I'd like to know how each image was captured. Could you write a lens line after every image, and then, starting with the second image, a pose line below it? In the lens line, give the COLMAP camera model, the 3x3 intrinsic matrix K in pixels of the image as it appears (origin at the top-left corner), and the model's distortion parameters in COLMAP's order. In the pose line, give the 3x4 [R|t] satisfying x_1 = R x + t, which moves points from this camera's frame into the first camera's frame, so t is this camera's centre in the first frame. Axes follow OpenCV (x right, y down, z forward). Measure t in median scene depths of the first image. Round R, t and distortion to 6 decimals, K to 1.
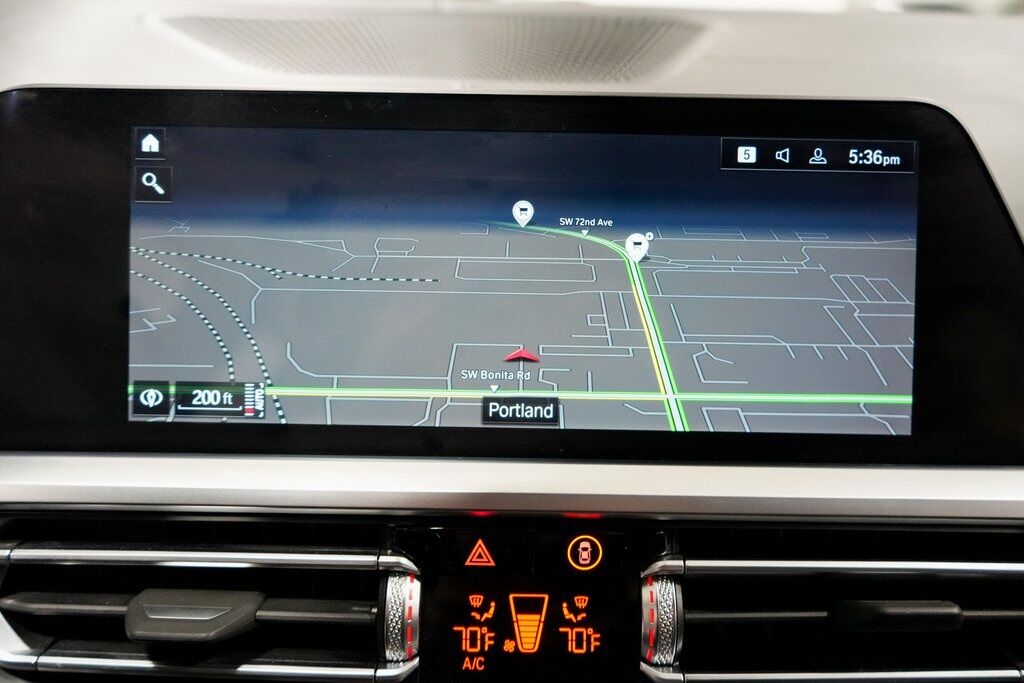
lens RADIAL K [[824.2, 0, 513.2], [0, 824.2, 297.4], [0, 0, 1]] dist [0.002273, 0.002675]
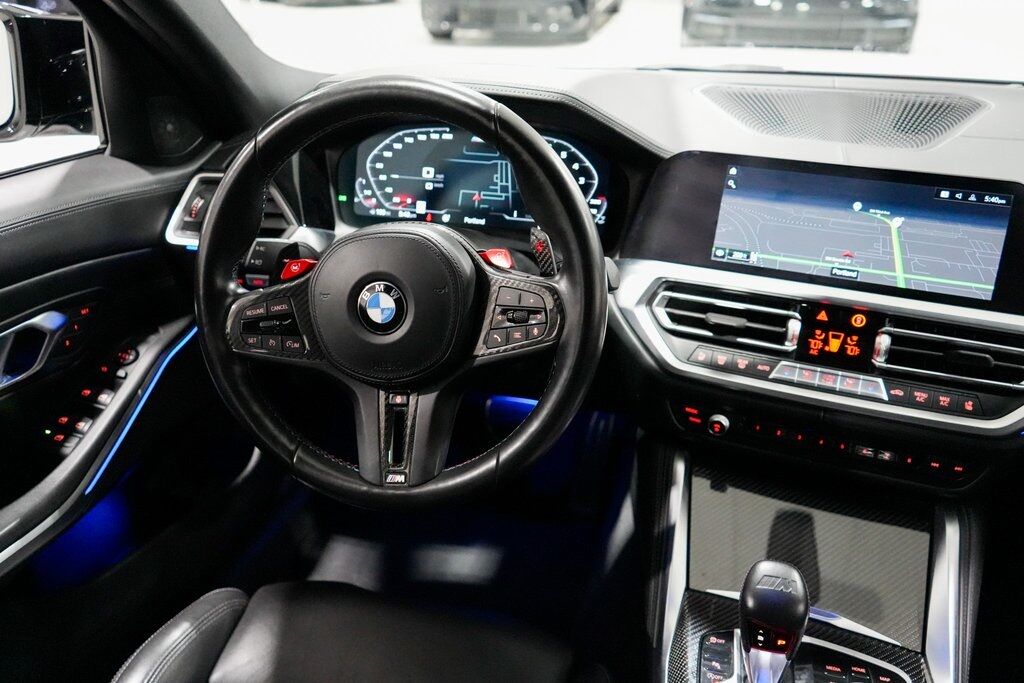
lens RADIAL K [[823.8, 0, 512.0], [0, 823.8, 341.5], [0, 0, 1]] dist [-0.008236, 0.013250]
pose [[0.922886, 0.163901, -0.348450, -0.023472], [-0.131483, 0.984636, 0.114906, 0.199126], [0.361930, -0.060230, 0.930258, -2.228166]]
